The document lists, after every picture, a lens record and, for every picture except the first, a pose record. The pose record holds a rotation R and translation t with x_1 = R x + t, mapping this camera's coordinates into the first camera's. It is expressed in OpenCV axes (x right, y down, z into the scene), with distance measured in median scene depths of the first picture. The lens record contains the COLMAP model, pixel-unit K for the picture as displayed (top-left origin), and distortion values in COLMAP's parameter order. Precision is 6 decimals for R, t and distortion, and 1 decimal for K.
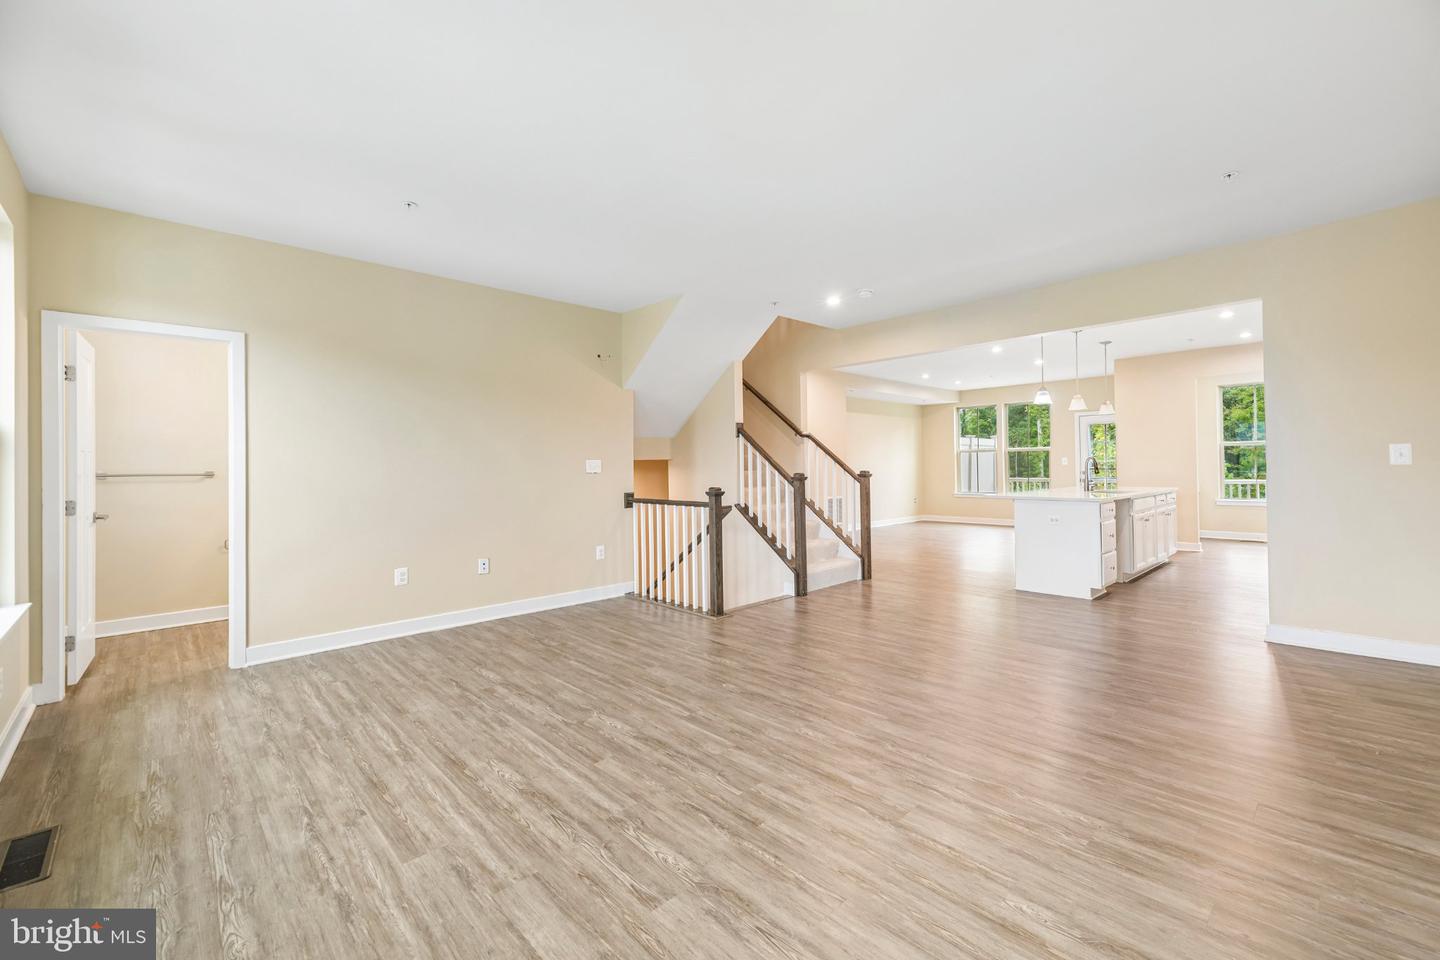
lens RADIAL K [[587.4, 0, 718.8], [0, 587.4, 475.1], [0, 0, 1]] dist [0.003499, -0.000147]
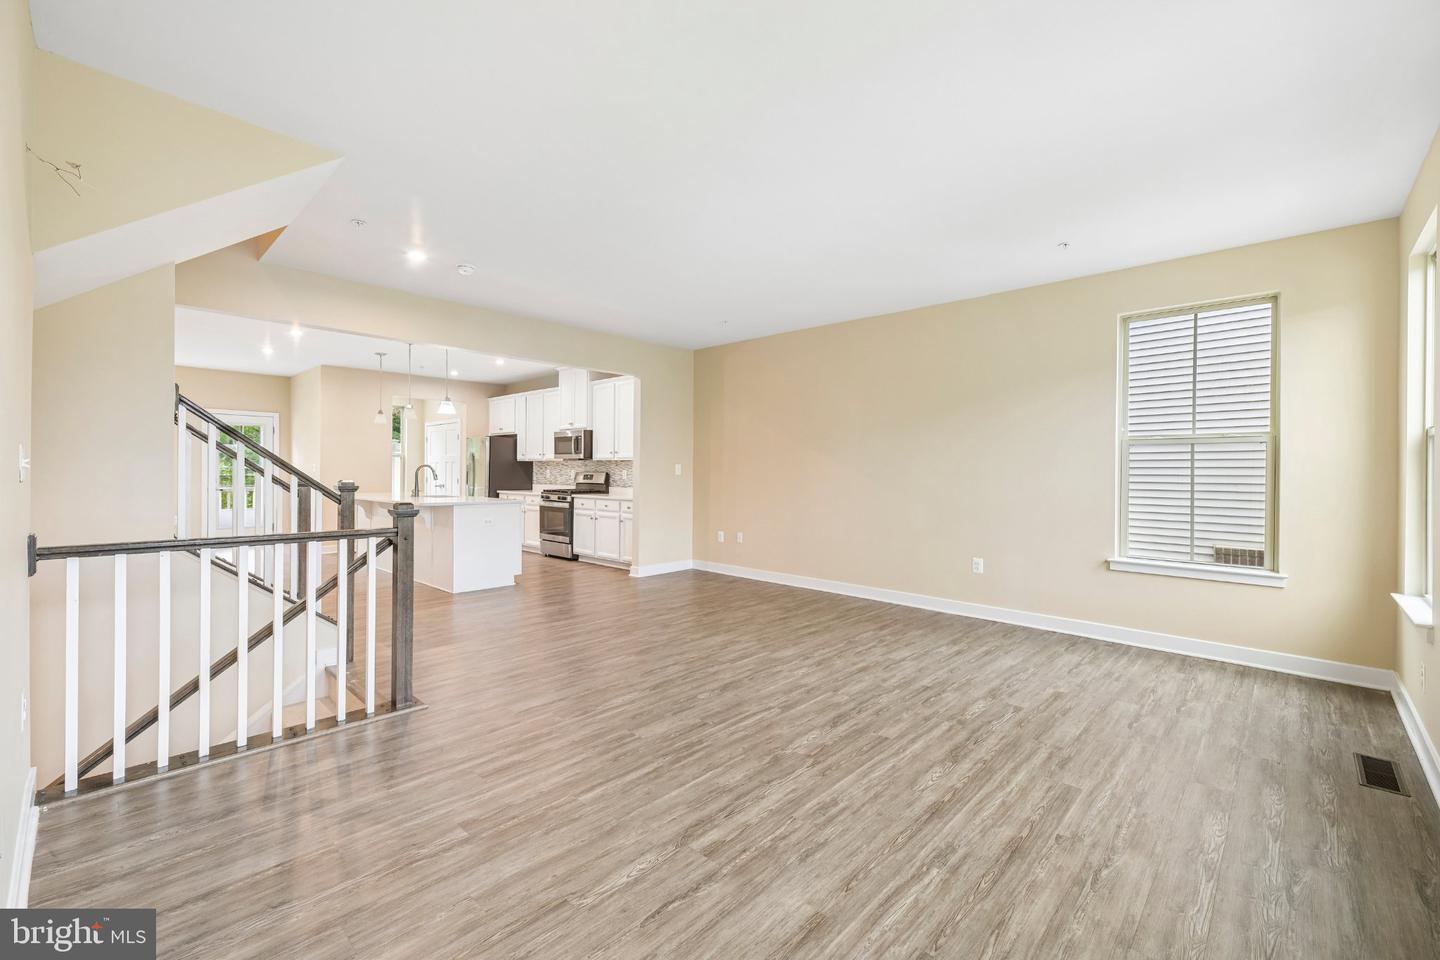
lens RADIAL K [[617.0, 0, 719.0], [0, 617.0, 471.5], [0, 0, 1]] dist [0.003923, -0.000037]
pose [[-0.052759, 0.008503, 0.998571, -1.312974], [0.010552, 0.999913, -0.007956, -0.007131], [-0.998552, 0.010117, -0.052844, 1.329521]]
